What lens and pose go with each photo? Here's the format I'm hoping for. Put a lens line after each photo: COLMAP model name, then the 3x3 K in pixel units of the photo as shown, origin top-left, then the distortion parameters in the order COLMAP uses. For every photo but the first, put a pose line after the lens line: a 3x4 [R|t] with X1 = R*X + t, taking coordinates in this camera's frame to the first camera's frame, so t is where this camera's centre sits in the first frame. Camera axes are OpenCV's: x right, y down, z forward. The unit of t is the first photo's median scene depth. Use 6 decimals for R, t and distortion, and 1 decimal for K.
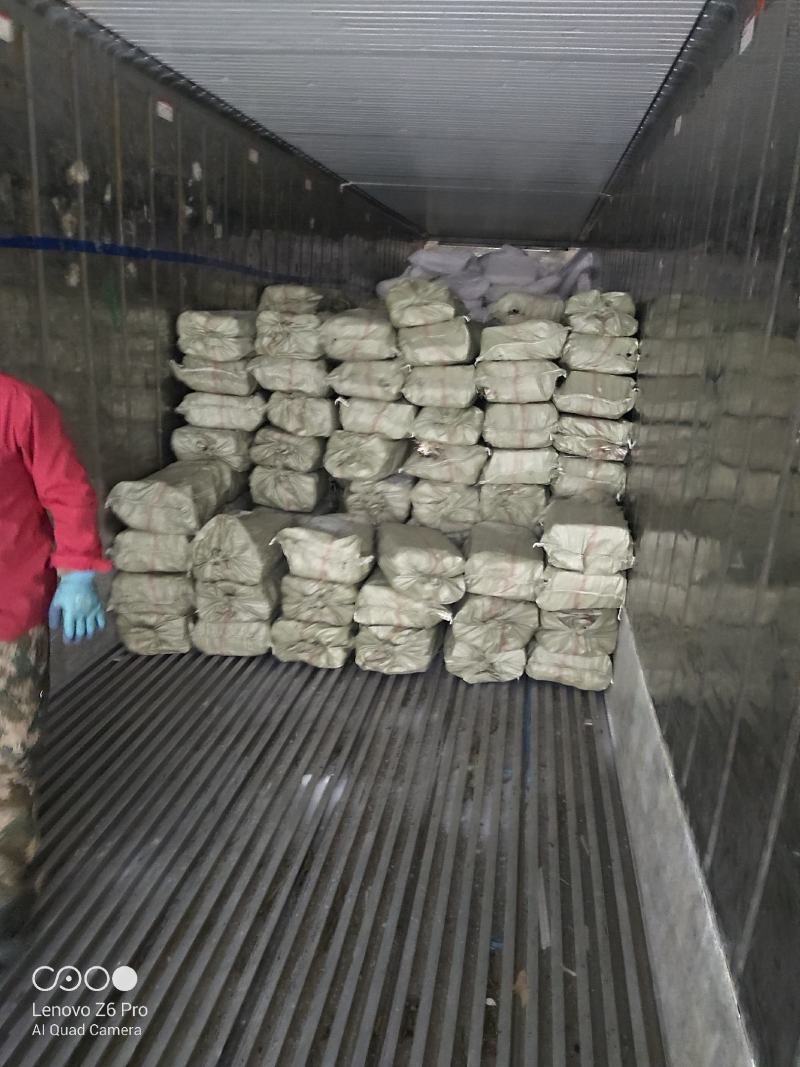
lens RADIAL K [[800.3, 0, 403.6], [0, 800.3, 535.4], [0, 0, 1]] dist [0.069437, -0.090680]
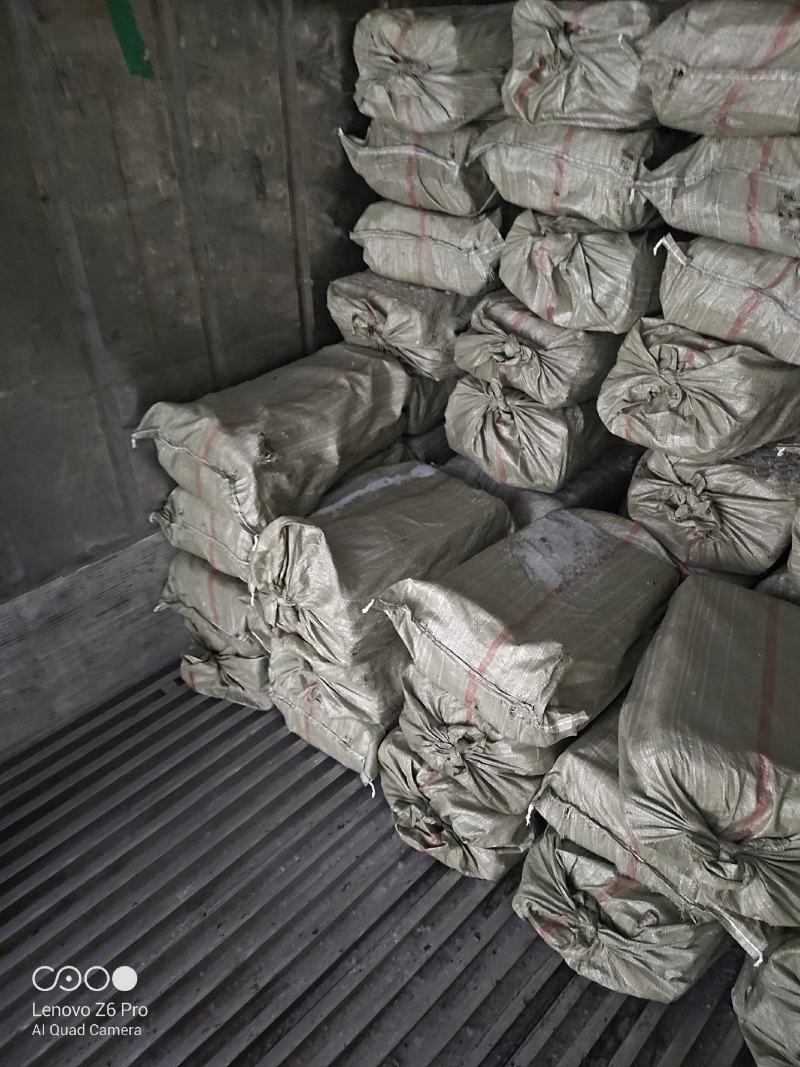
lens RADIAL K [[800.3, 0, 393.4], [0, 800.3, 537.3], [0, 0, 1]] dist [0.069437, -0.090680]
pose [[0.819915, 0.268110, -0.505822, 0.050813], [-0.105791, 0.939297, 0.326389, -0.149579], [0.562625, -0.214100, 0.798508, 0.577714]]
